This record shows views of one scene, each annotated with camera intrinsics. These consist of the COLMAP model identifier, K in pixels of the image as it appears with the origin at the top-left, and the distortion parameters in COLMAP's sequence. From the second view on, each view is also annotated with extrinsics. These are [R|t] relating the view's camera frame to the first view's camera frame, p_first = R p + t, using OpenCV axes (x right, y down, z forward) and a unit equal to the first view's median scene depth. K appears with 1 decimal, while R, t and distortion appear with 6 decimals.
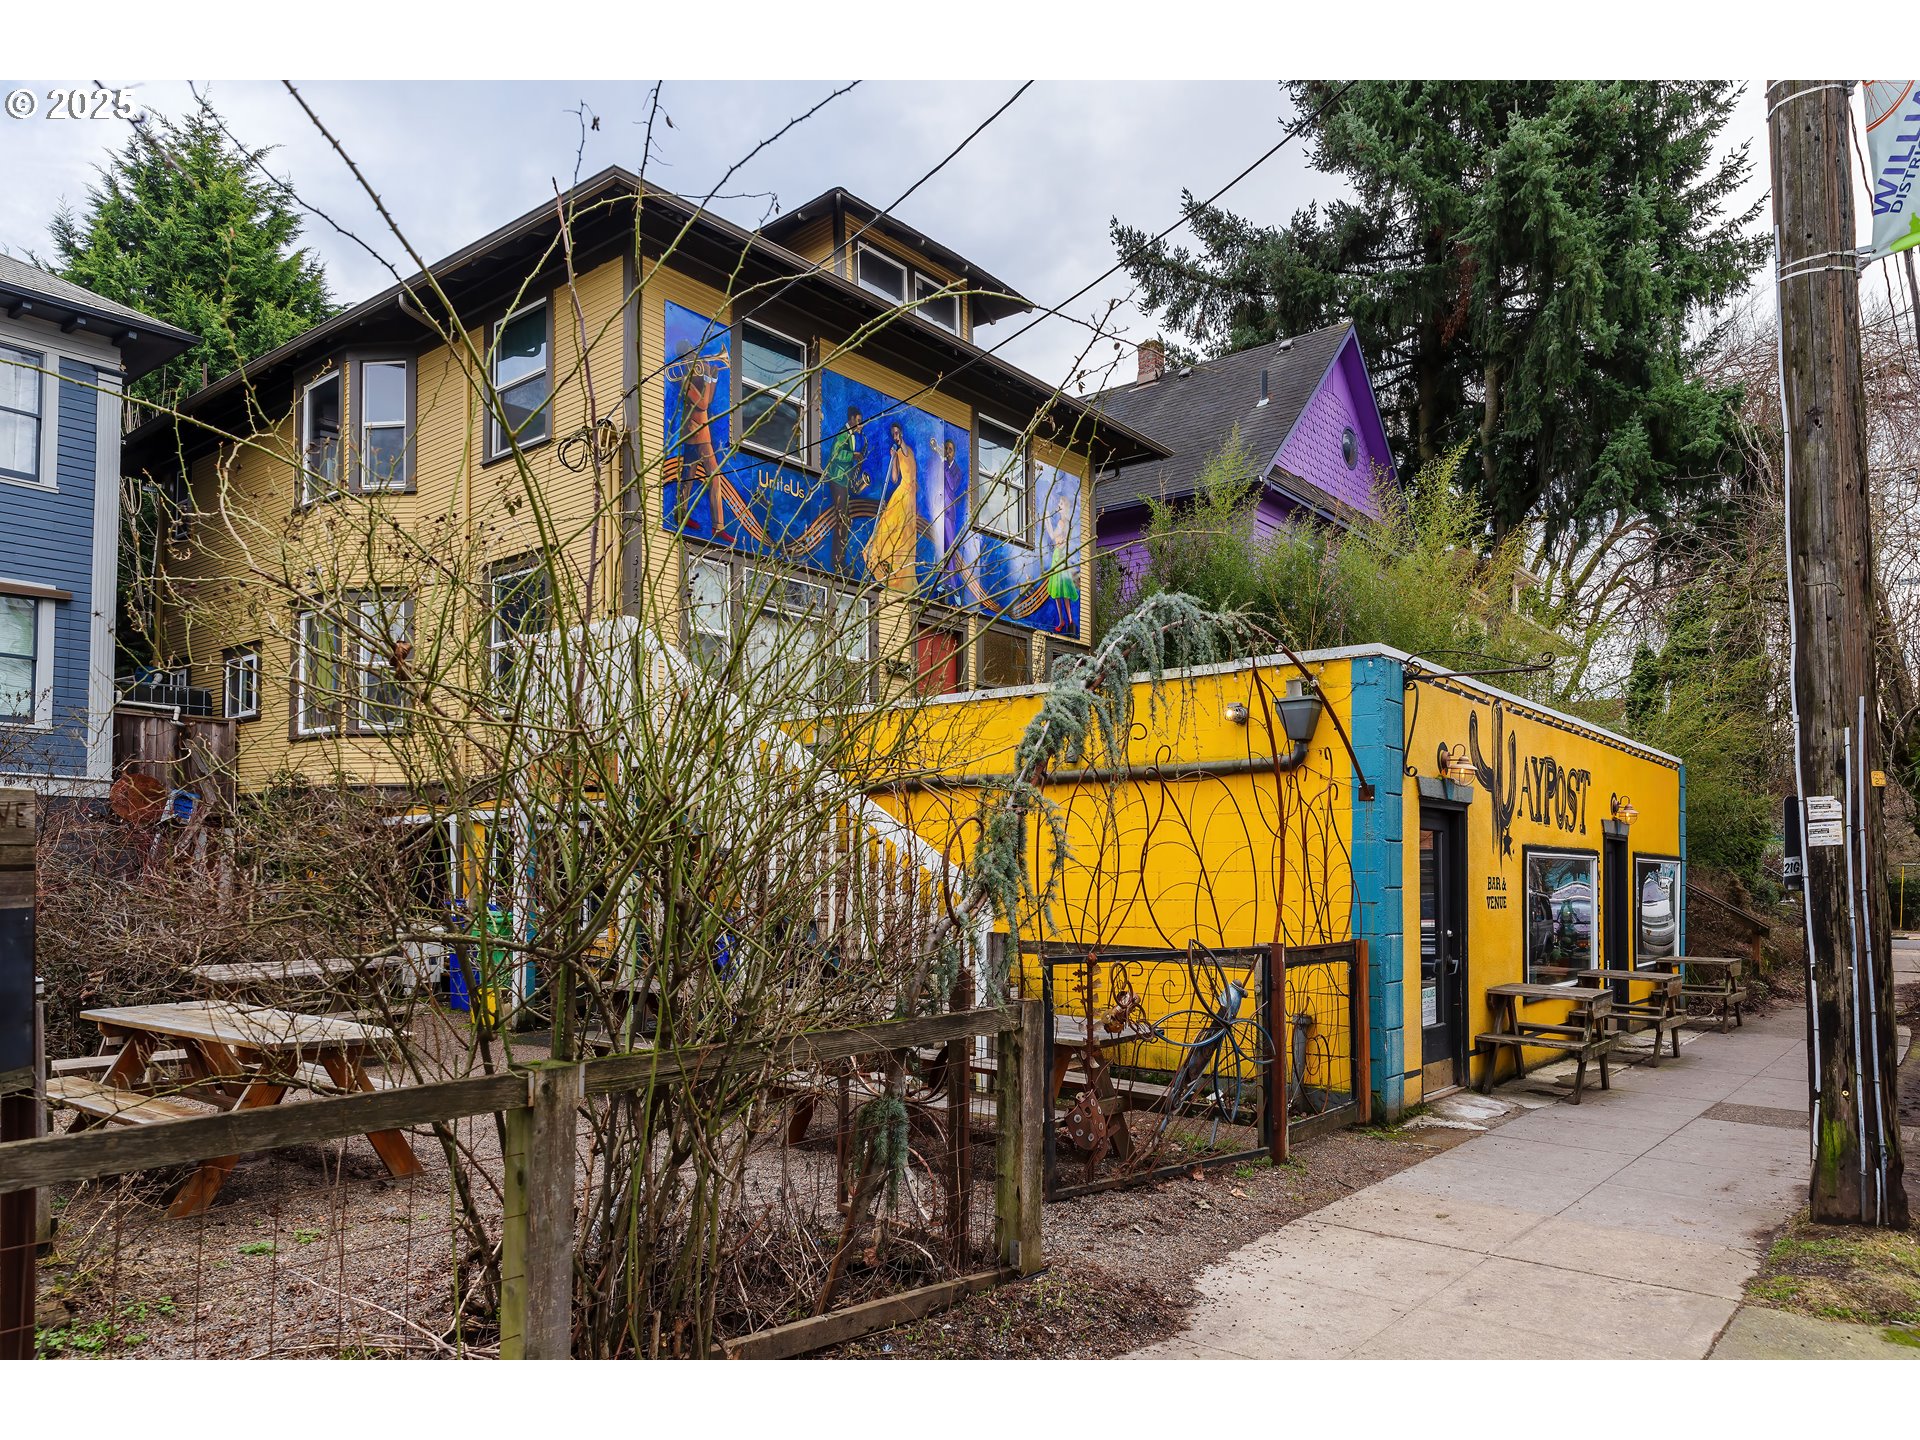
lens RADIAL K [[1460.5, 0, 927.7], [0, 1460.5, 820.7], [0, 0, 1]] dist [0.011847, 0.010038]
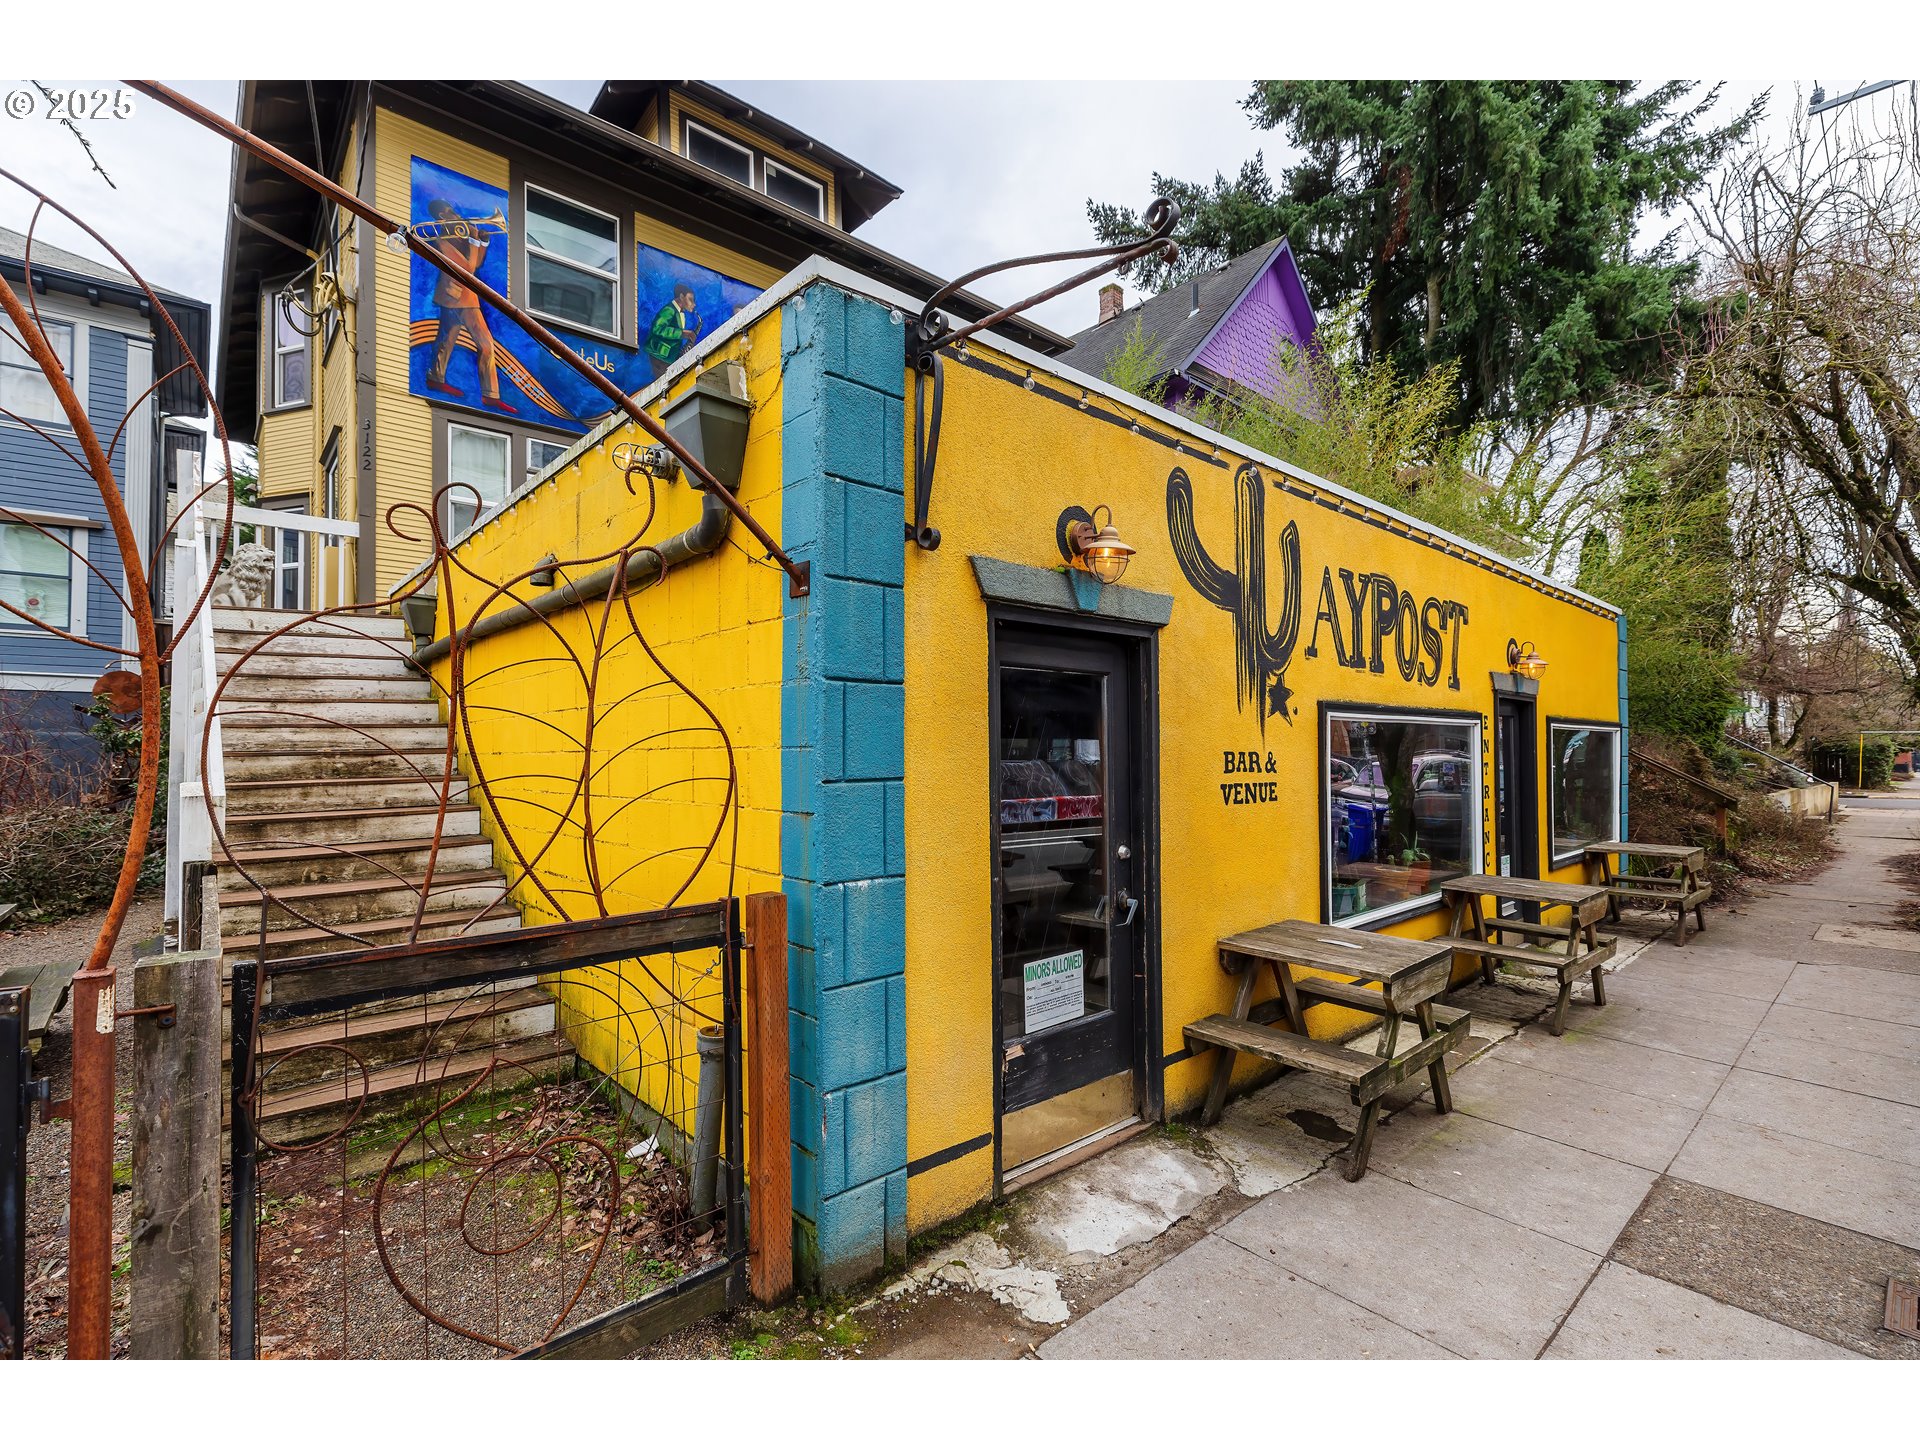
lens RADIAL K [[865.8, 0, 960.0], [0, 865.8, 724.3], [0, 0, 1]] dist [0.004677, 0.001341]
pose [[0.980303, -0.014274, -0.196981, 0.243337], [0.016068, 0.999843, 0.007515, 0.015887], [0.196843, -0.010532, 0.980379, 0.441586]]
